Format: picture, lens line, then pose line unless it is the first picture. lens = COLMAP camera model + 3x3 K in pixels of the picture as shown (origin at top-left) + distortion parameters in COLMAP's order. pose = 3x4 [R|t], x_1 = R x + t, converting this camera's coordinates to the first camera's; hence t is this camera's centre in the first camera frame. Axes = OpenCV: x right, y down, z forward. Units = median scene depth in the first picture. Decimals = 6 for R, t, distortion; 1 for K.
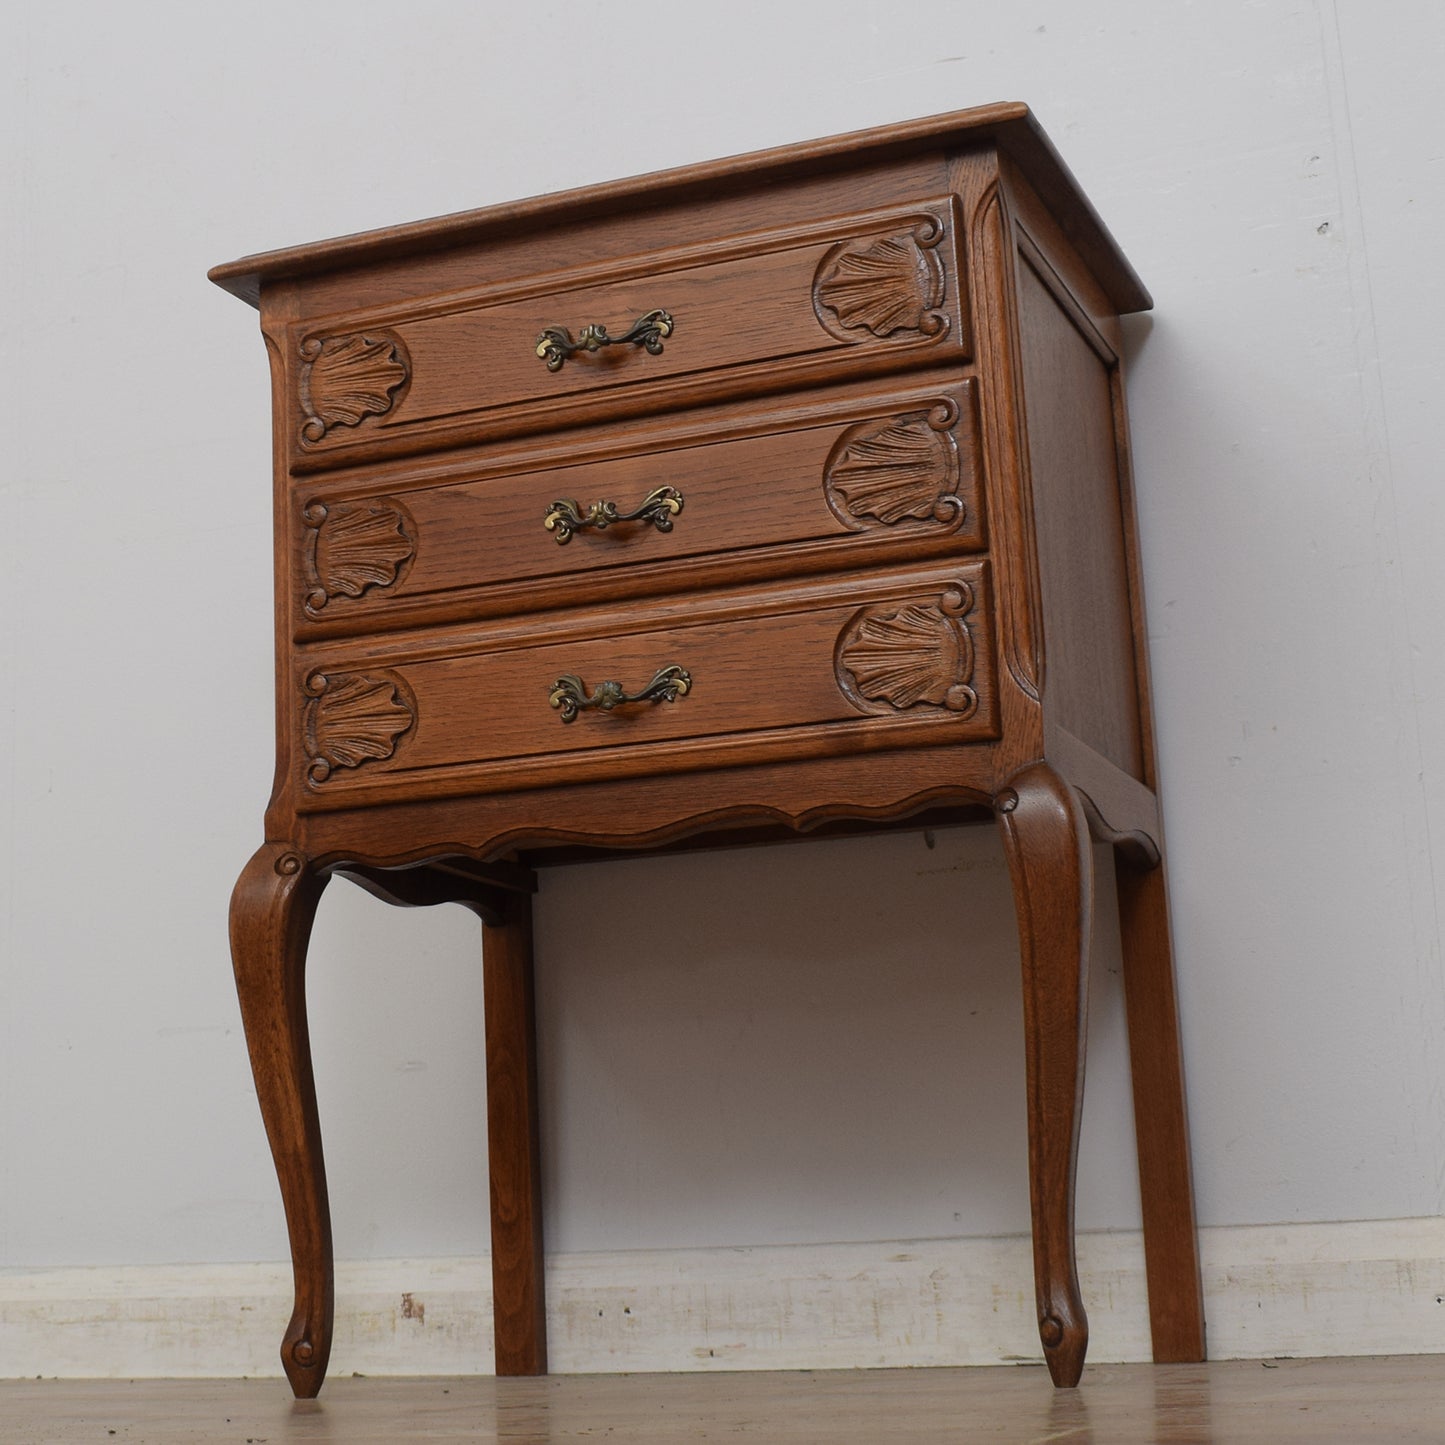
lens RADIAL K [[2633.8, 0, 570.2], [0, 2633.8, 678.4], [0, 0, 1]] dist [-0.082422, -0.066721]
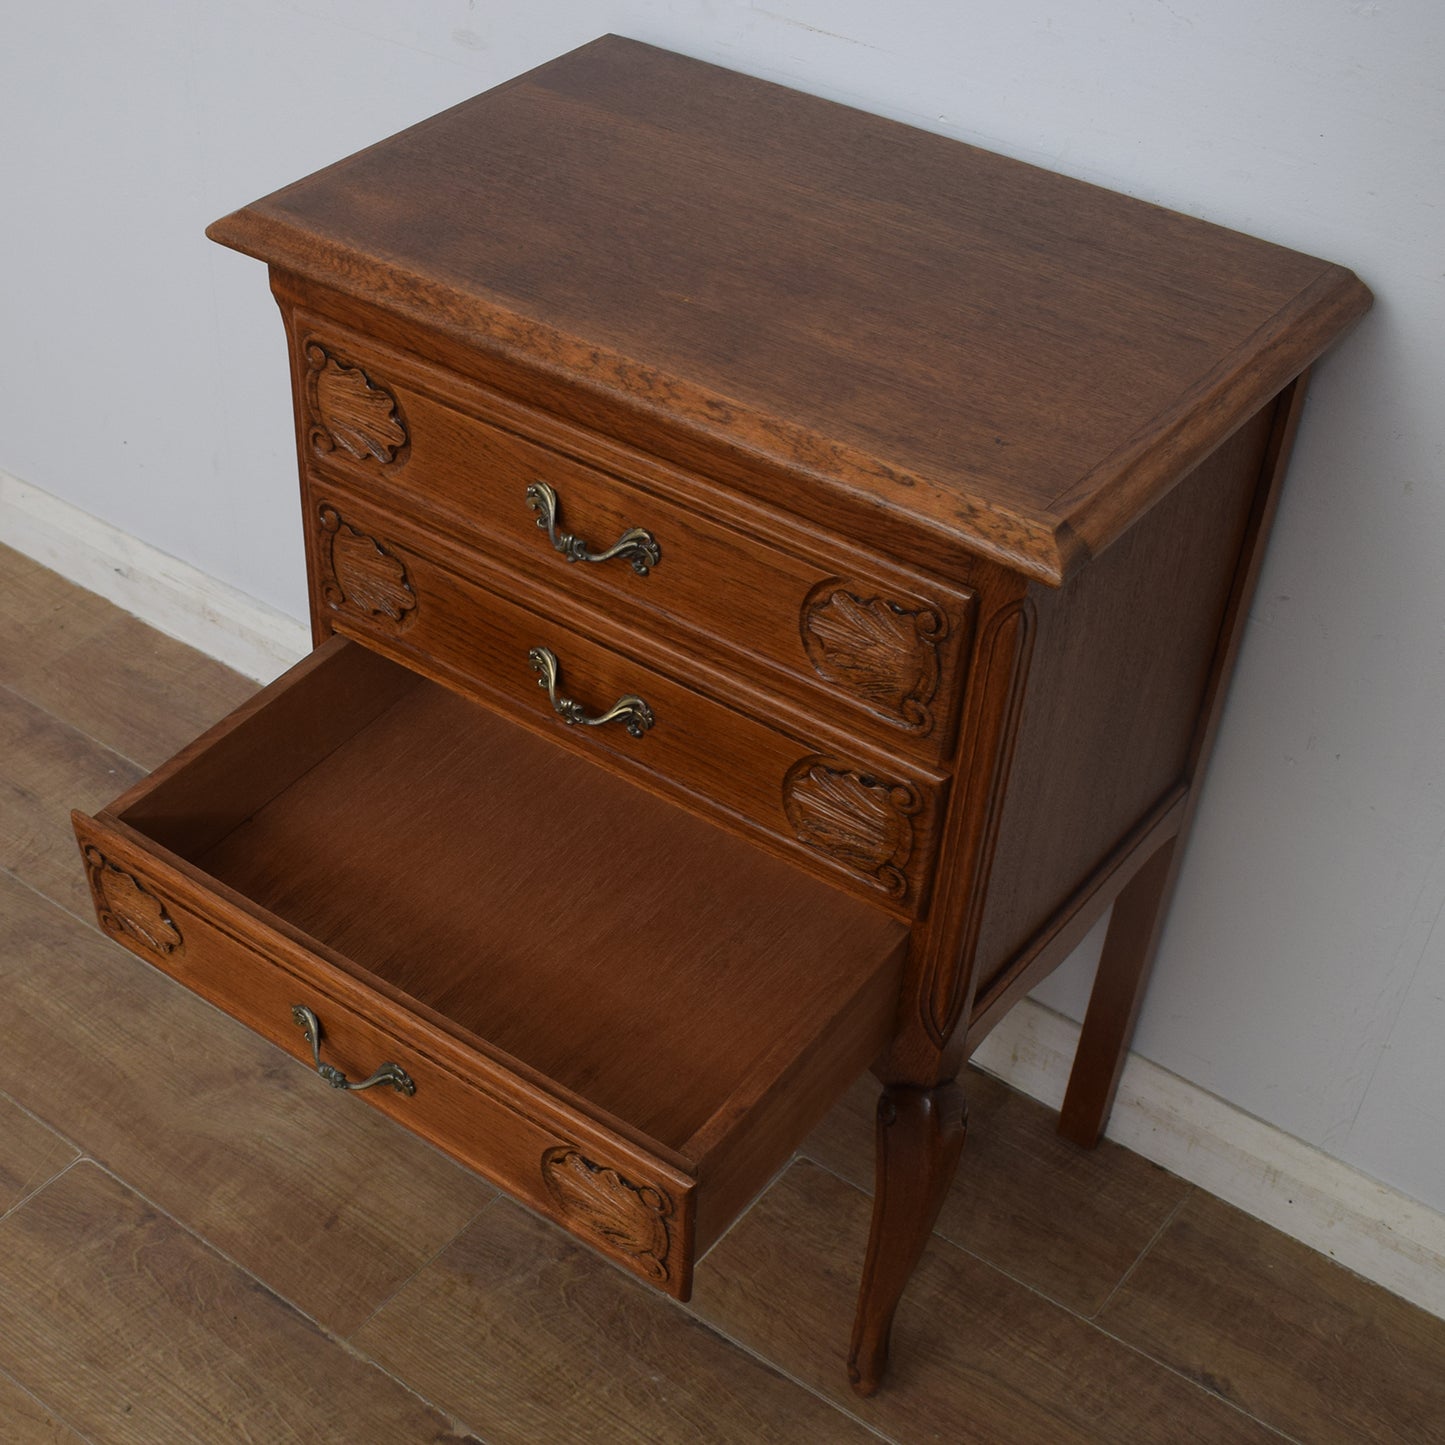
lens RADIAL K [[2163.0, 0, 522.8], [0, 2163.0, 922.7], [0, 0, 1]] dist [-0.084439, -0.001060]
pose [[0.961408, 0.214429, -0.172378, 0.140589], [0.024374, 0.557698, 0.829686, -0.642976], [0.274044, -0.801869, 0.530949, 0.492531]]
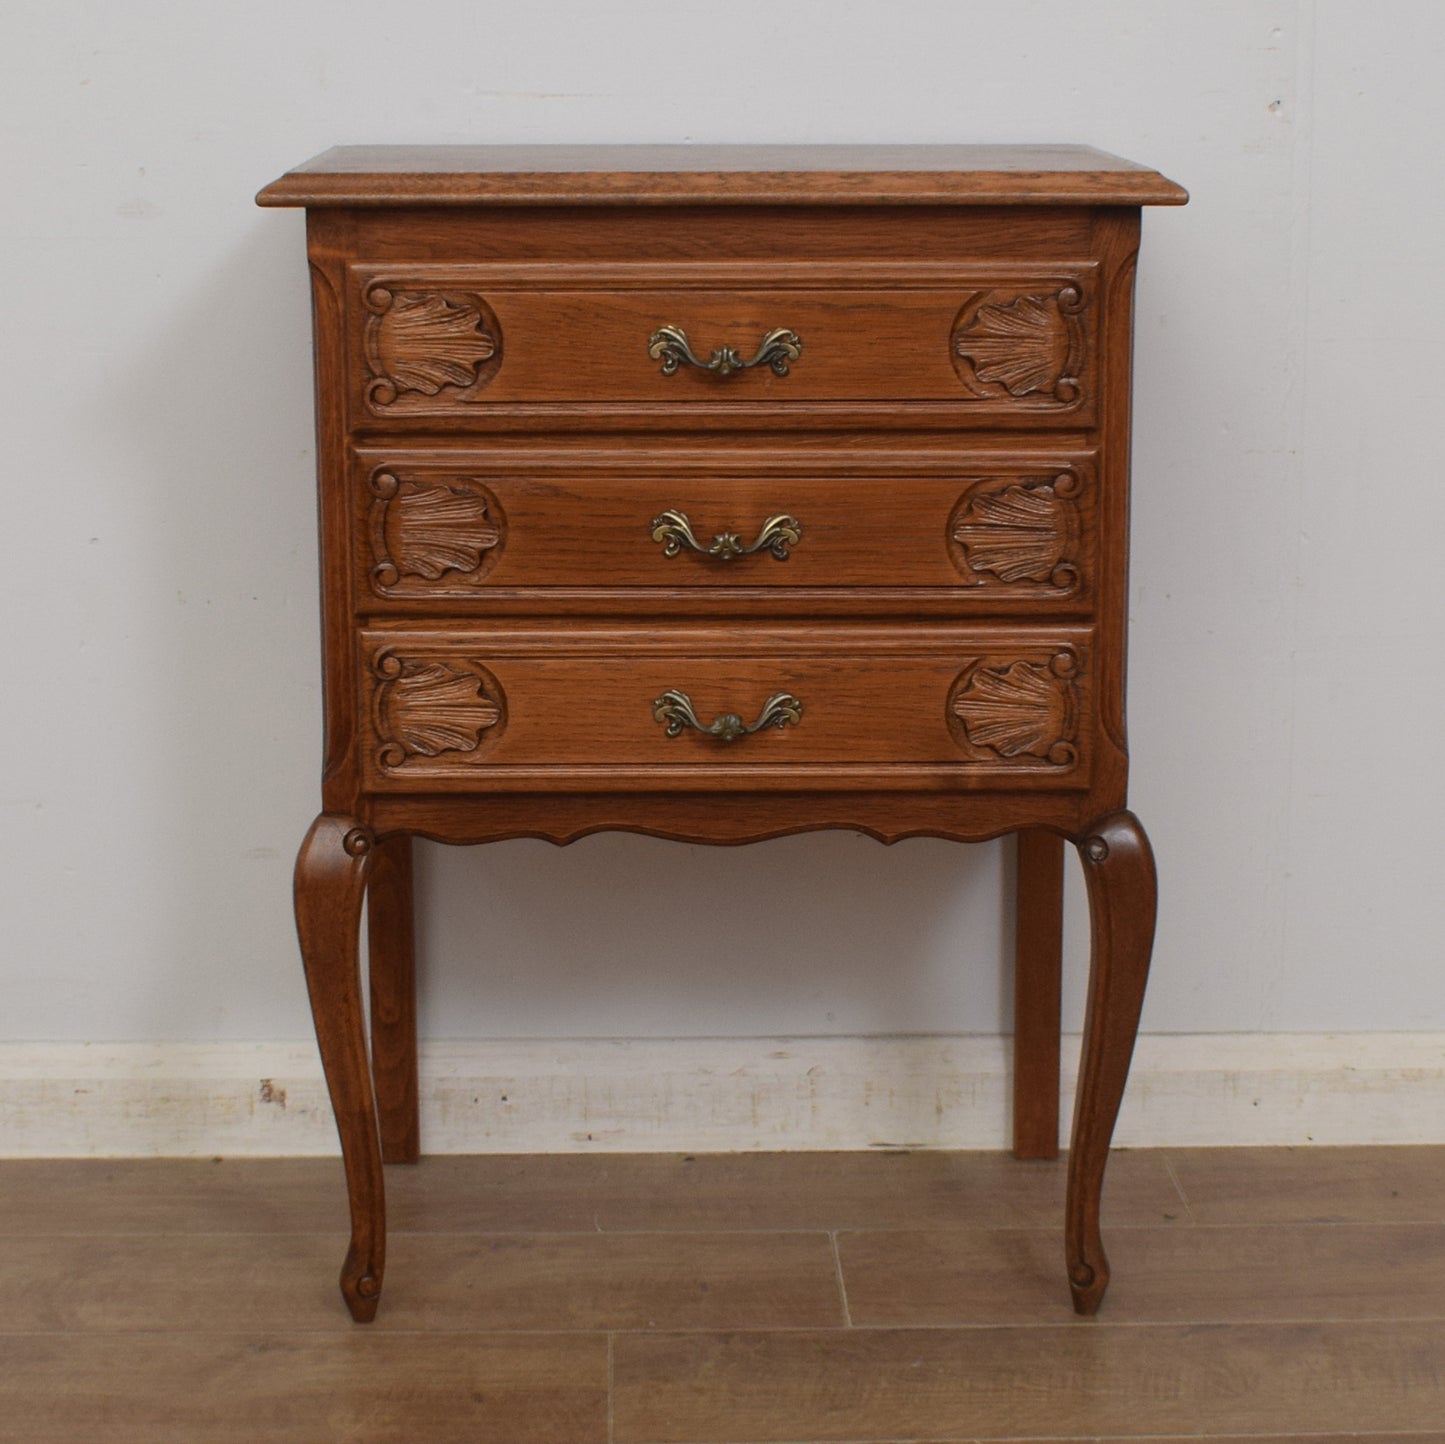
lens RADIAL K [[3399.6, 0, 726.6], [0, 3399.6, 764.1], [0, 0, 1]] dist [-0.090015, -0.084884]
pose [[0.905386, -0.064423, 0.419673, -0.512812], [-0.120746, 0.908544, 0.399961, -0.482112], [-0.407058, -0.412793, 0.814804, -0.084867]]
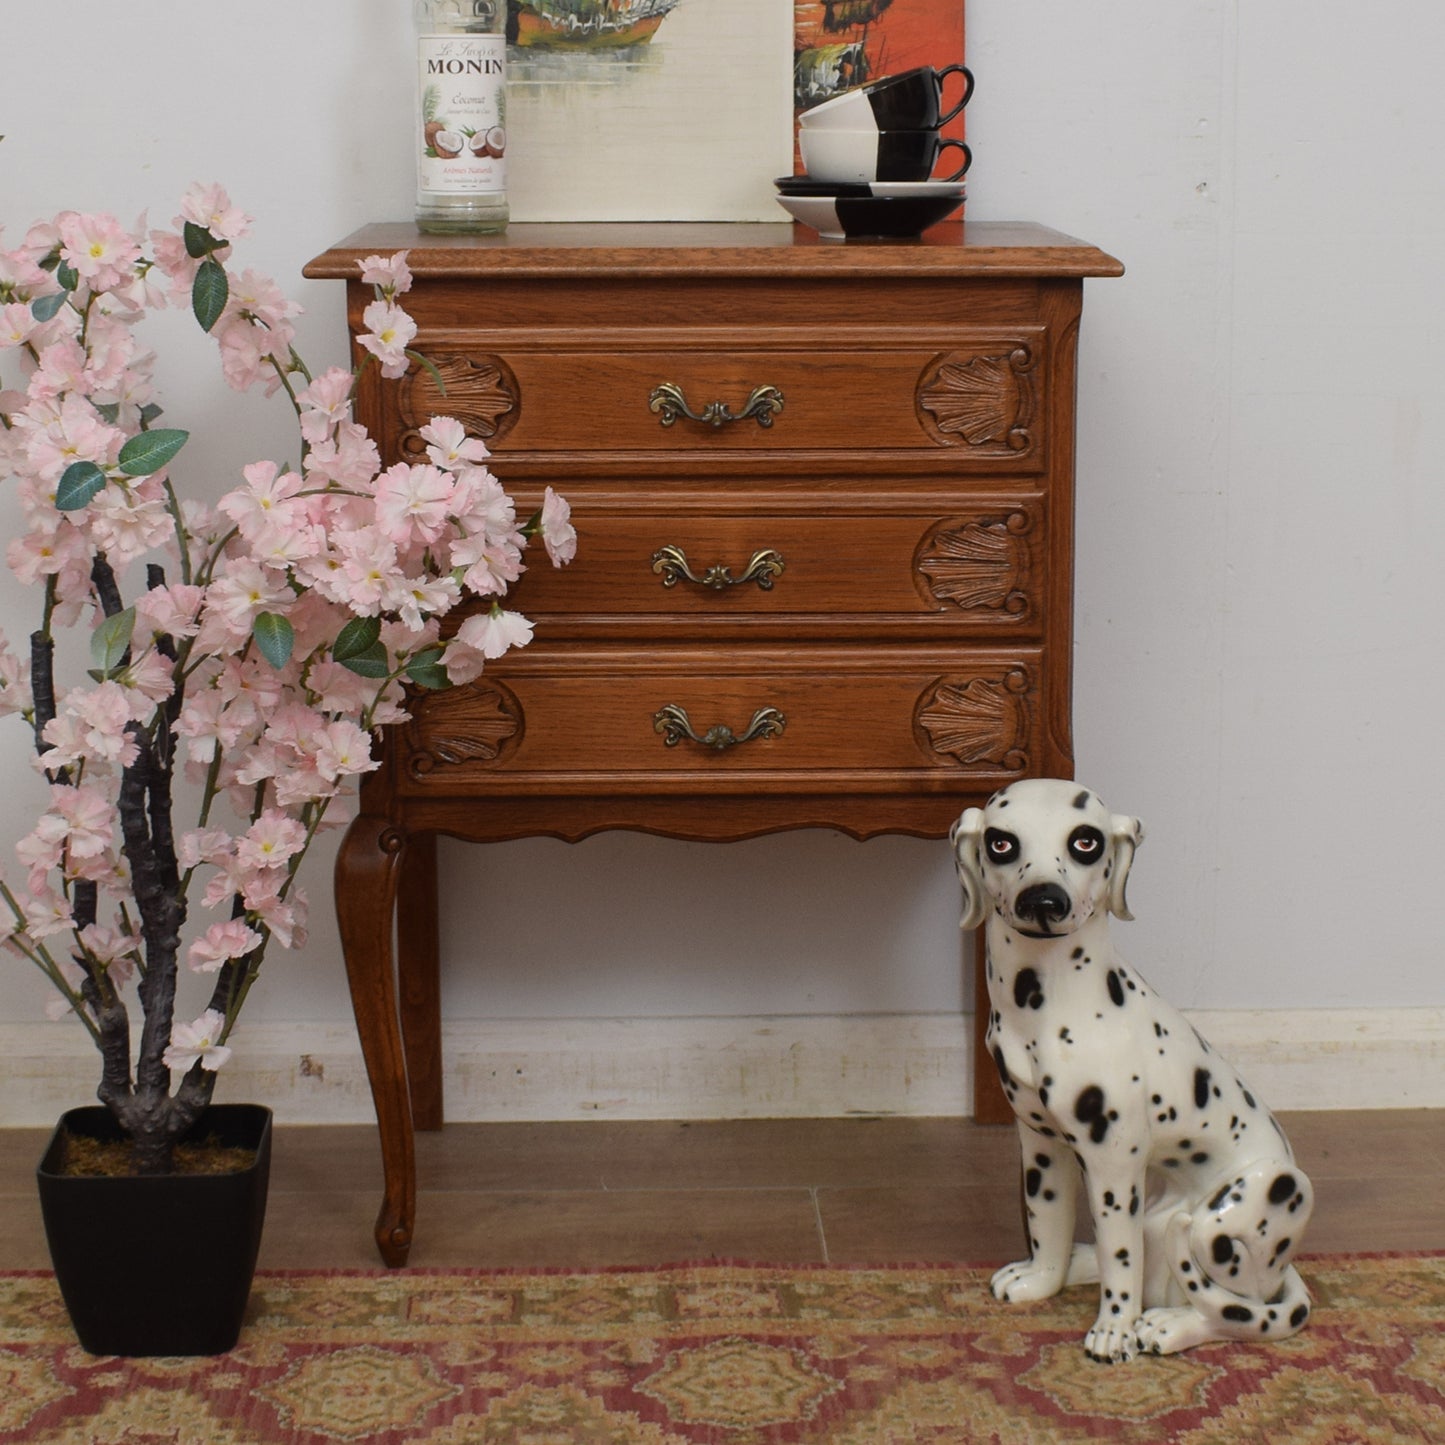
lens RADIAL K [[3138.0, 0, 757.8], [0, 3138.0, 689.8], [0, 0, 1]] dist [-0.064595, -0.333524]
pose [[0.898597, -0.054202, 0.435414, -0.539650], [-0.124367, 0.920182, 0.371212, -0.498962], [-0.420781, -0.387721, 0.820132, -0.129767]]
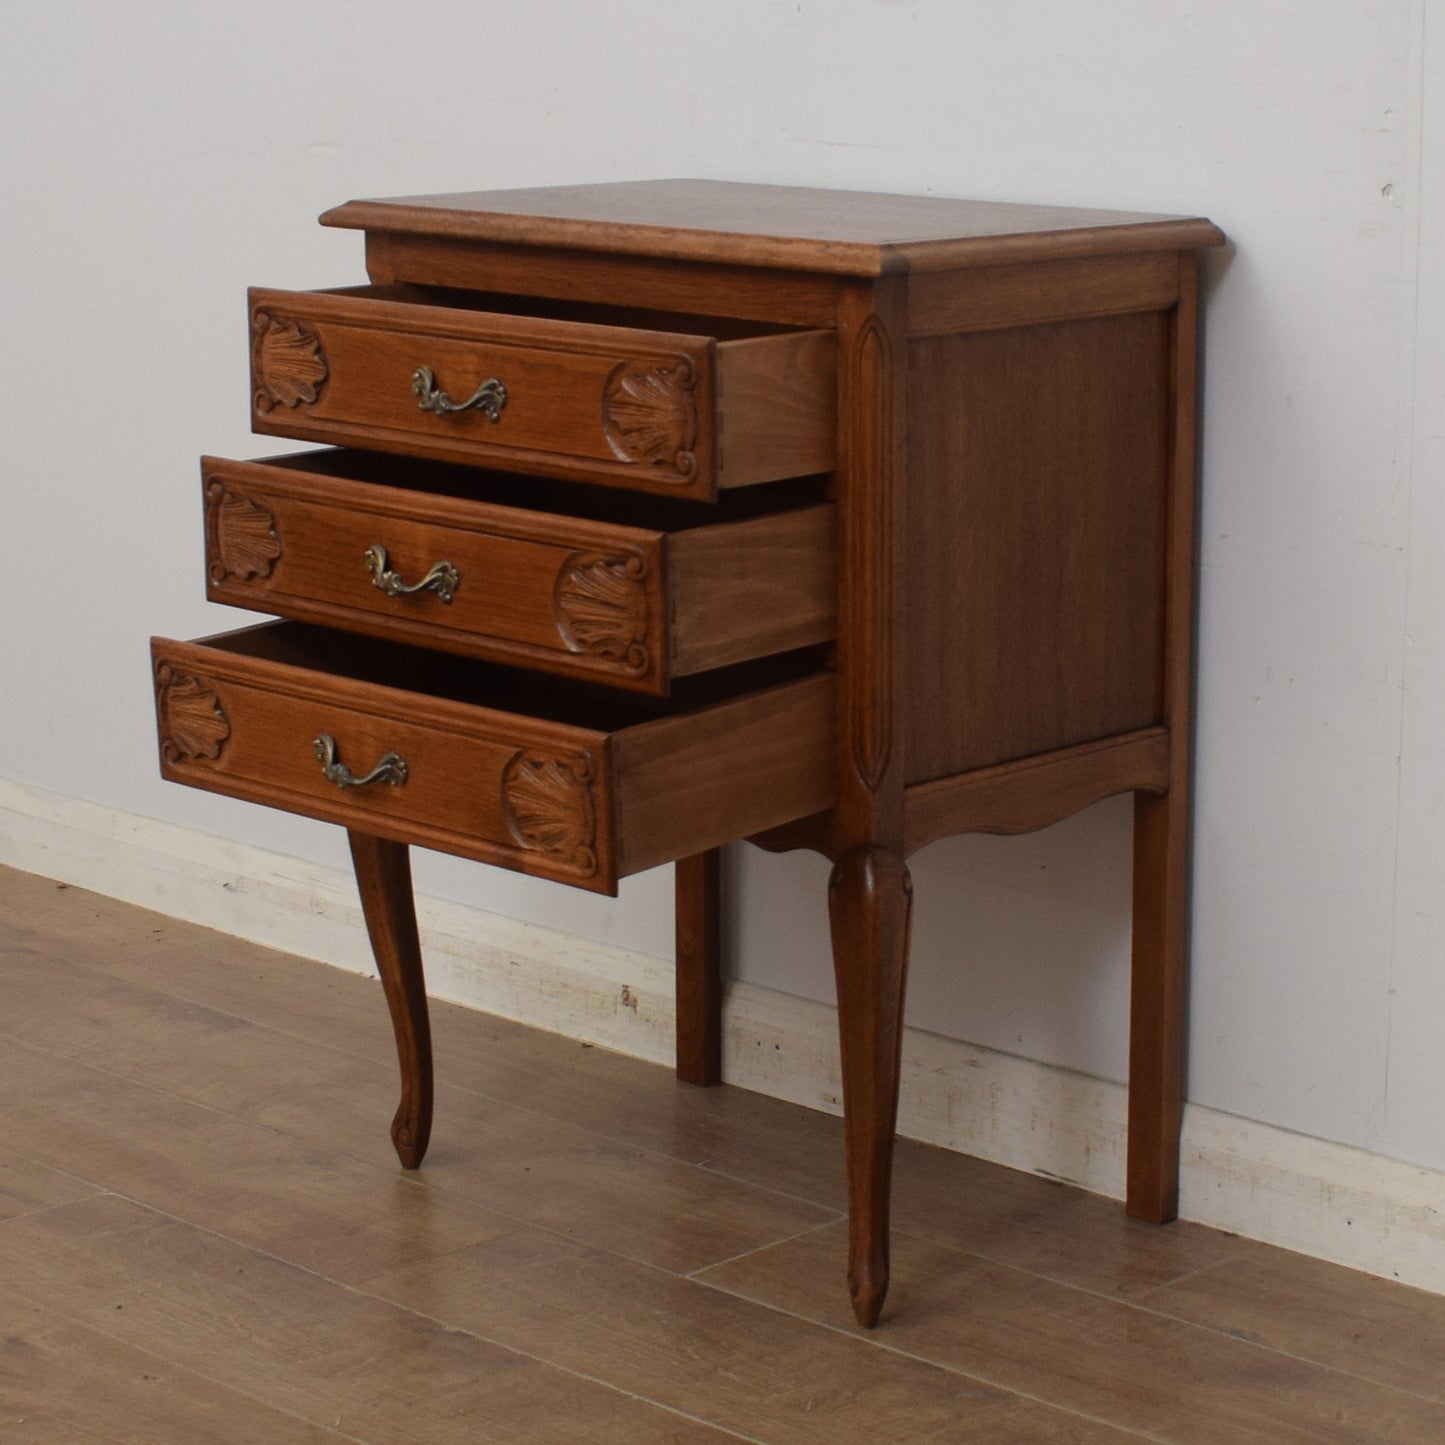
lens RADIAL K [[3730.1, 0, 800.4], [0, 3730.1, 650.9], [0, 0, 1]] dist [-0.077032, -0.258811]
pose [[0.941693, 0.102799, -0.320384, 0.600854], [0.036346, 0.915536, 0.400590, -0.636885], [0.334504, -0.388878, 0.858418, -0.358970]]
